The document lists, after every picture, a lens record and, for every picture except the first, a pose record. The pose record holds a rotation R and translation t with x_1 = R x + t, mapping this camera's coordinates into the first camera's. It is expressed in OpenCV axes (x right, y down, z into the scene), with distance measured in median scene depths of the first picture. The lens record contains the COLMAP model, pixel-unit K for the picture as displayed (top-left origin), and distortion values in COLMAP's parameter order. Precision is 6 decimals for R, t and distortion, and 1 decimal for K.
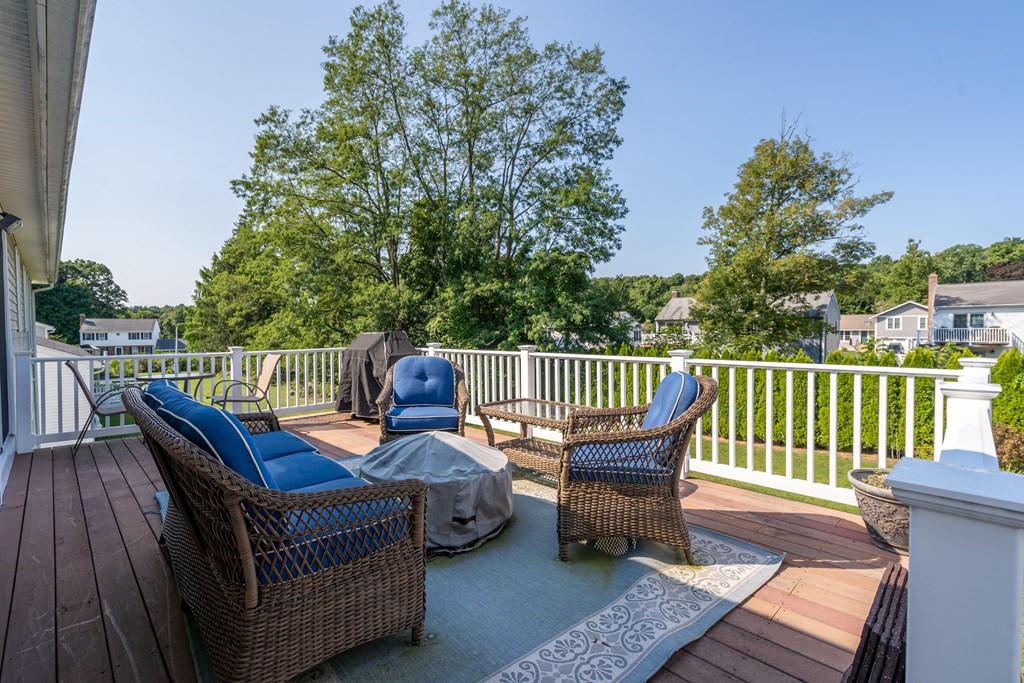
lens RADIAL K [[471.9, 0, 504.2], [0, 471.9, 341.0], [0, 0, 1]] dist [-0.006225, -0.001032]
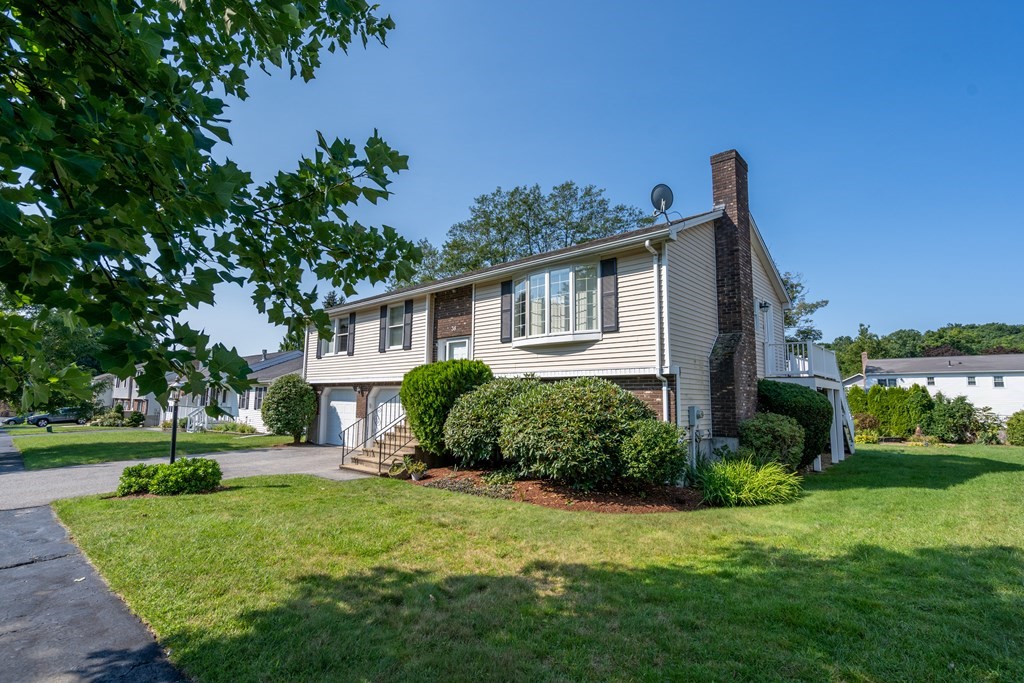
lens RADIAL K [[471.9, 0, 511.5], [0, 471.9, 337.7], [0, 0, 1]] dist [-0.006225, -0.001032]
pose [[0.998223, 0.029042, 0.052026, -0.354127], [-0.020708, 0.987839, -0.154093, 0.085089], [-0.055869, 0.152741, 0.986686, -0.535529]]
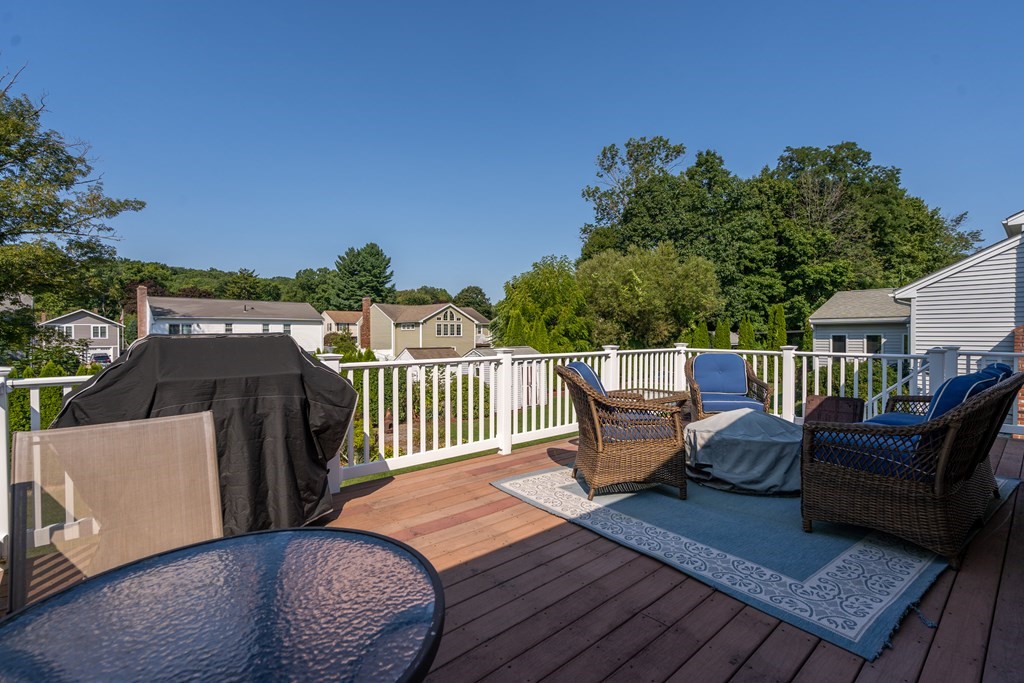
lens RADIAL K [[471.9, 0, 509.0], [0, 471.9, 341.0], [0, 0, 1]] dist [-0.006225, -0.001032]
pose [[0.048545, -0.008444, 0.998785, -0.152399], [0.028605, 0.999566, 0.007060, -0.001821], [-0.998411, 0.028227, 0.048765, 0.171617]]
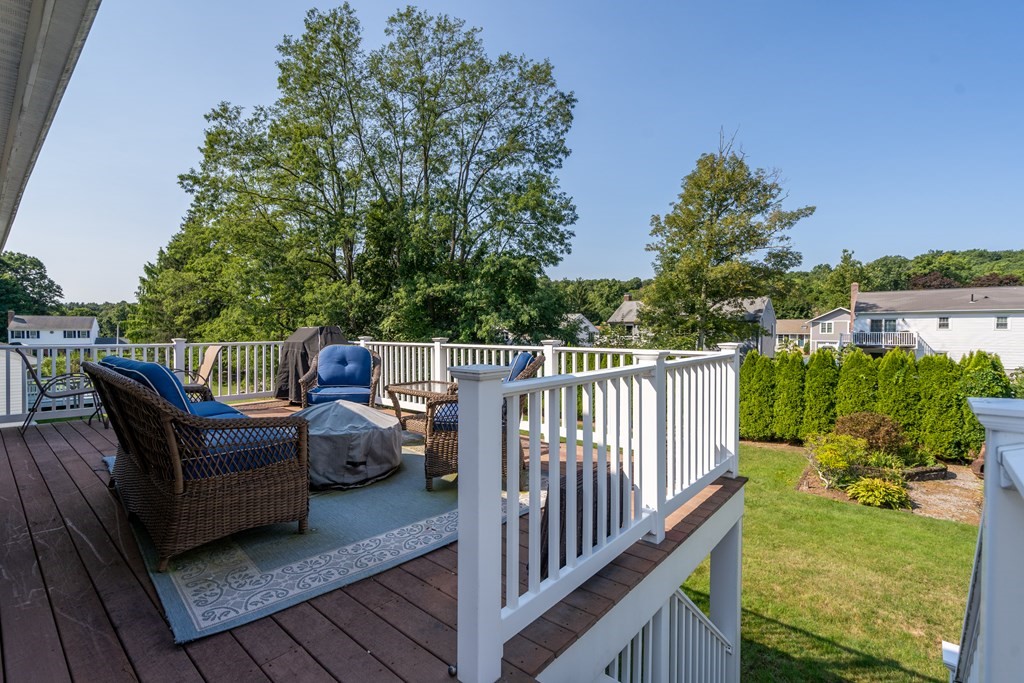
lens RADIAL K [[471.9, 0, 506.8], [0, 471.9, 339.4], [0, 0, 1]] dist [-0.006225, -0.001032]
pose [[0.996438, 0.006614, 0.084068, 0.020553], [-0.006059, 0.999958, -0.006865, 0.003707], [-0.084110, 0.006332, 0.996436, -0.032190]]
